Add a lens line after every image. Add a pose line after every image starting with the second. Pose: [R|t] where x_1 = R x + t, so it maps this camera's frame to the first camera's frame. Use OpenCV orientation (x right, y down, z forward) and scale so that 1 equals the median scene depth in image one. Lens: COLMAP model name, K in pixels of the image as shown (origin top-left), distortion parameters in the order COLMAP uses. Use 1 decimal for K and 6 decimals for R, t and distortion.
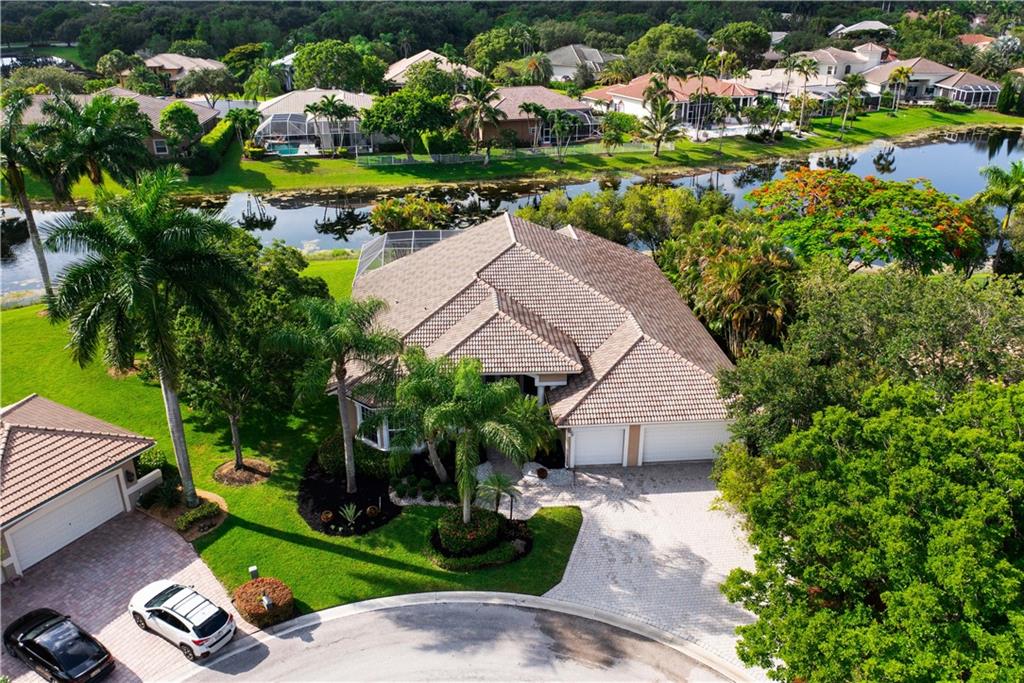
lens RADIAL K [[831.2, 0, 509.8], [0, 831.2, 311.1], [0, 0, 1]] dist [-0.012992, 0.001588]
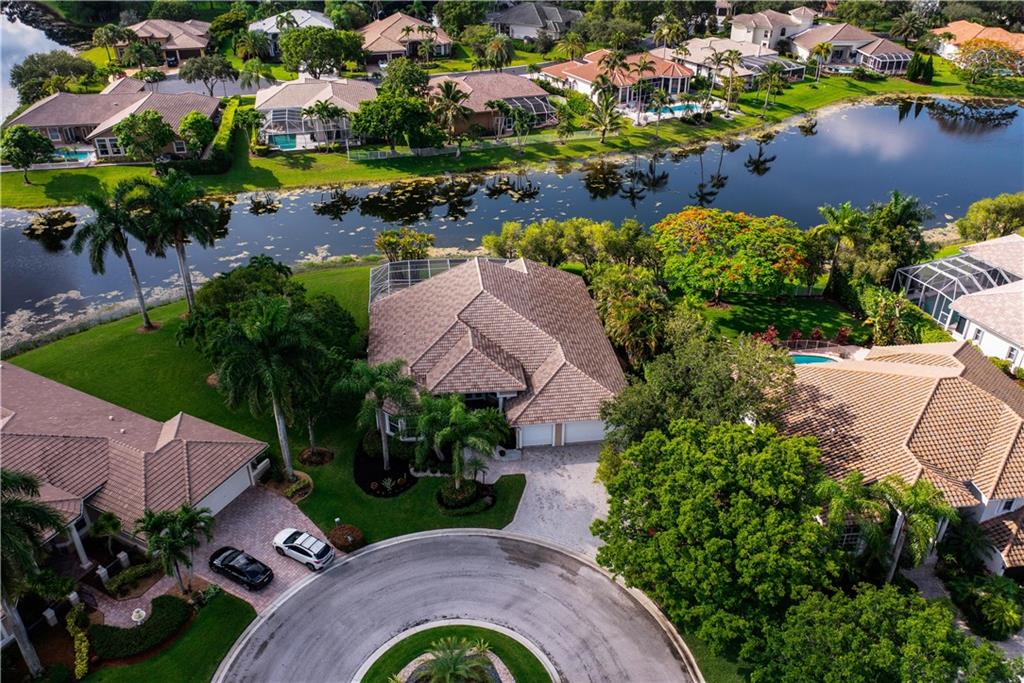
lens RADIAL K [[831.2, 0, 509.8], [0, 831.2, 311.1], [0, 0, 1]] dist [-0.012992, 0.001588]
pose [[0.999251, -0.021271, 0.032331, 0.005449], [0.017386, 0.993096, 0.116007, -0.215153], [-0.034576, -0.115358, 0.992722, -0.467496]]
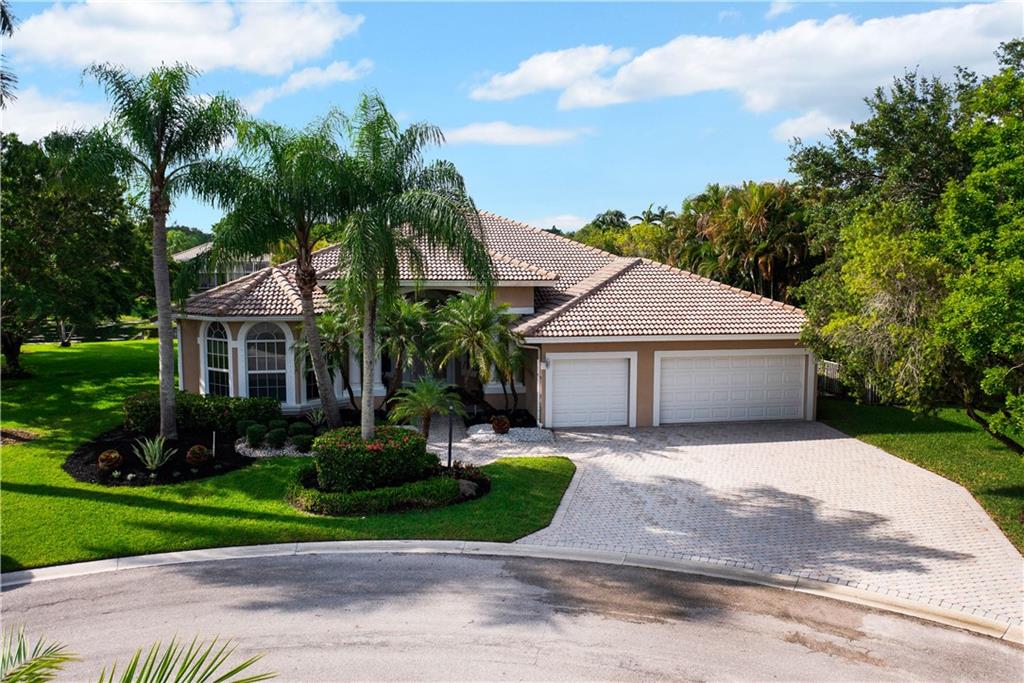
lens RADIAL K [[831.2, 0, 509.8], [0, 831.2, 311.1], [0, 0, 1]] dist [-0.012992, 0.001588]
pose [[0.996947, -0.004832, 0.077935, -0.001131], [0.028311, 0.952537, -0.303104, 0.236977], [-0.072772, 0.304385, 0.949765, 0.318229]]
